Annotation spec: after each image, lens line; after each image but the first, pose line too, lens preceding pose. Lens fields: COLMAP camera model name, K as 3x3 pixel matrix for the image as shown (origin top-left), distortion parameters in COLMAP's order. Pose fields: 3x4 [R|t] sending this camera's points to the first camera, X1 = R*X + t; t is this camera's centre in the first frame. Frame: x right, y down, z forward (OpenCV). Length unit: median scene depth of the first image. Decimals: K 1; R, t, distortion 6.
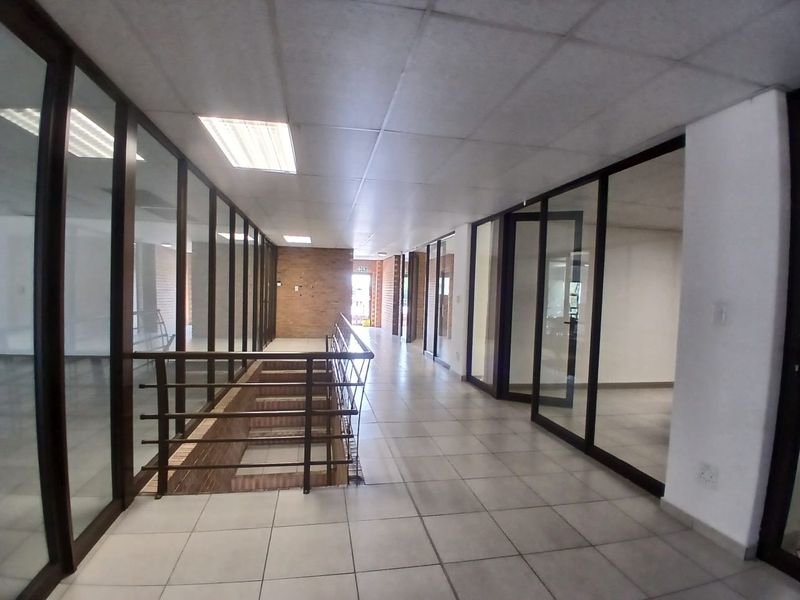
lens RADIAL K [[402.5, 0, 392.5], [0, 402.5, 306.2], [0, 0, 1]] dist [0.014420, -0.053707]
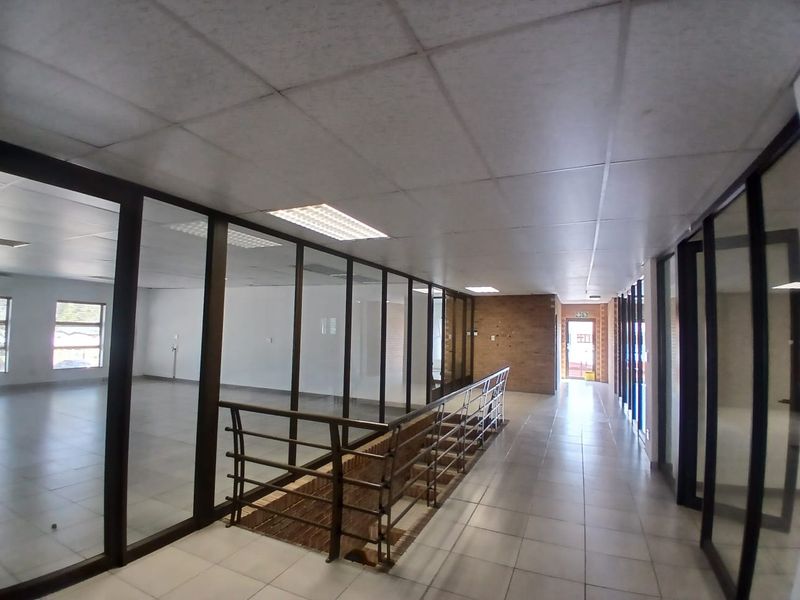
lens RADIAL K [[402.5, 0, 392.5], [0, 402.5, 306.2], [0, 0, 1]] dist [0.014420, -0.053707]
pose [[0.813620, -0.041997, -0.579879, 0.132570], [-0.020789, 0.994648, -0.101206, -0.016585], [0.581026, 0.094398, 0.808392, 0.061011]]
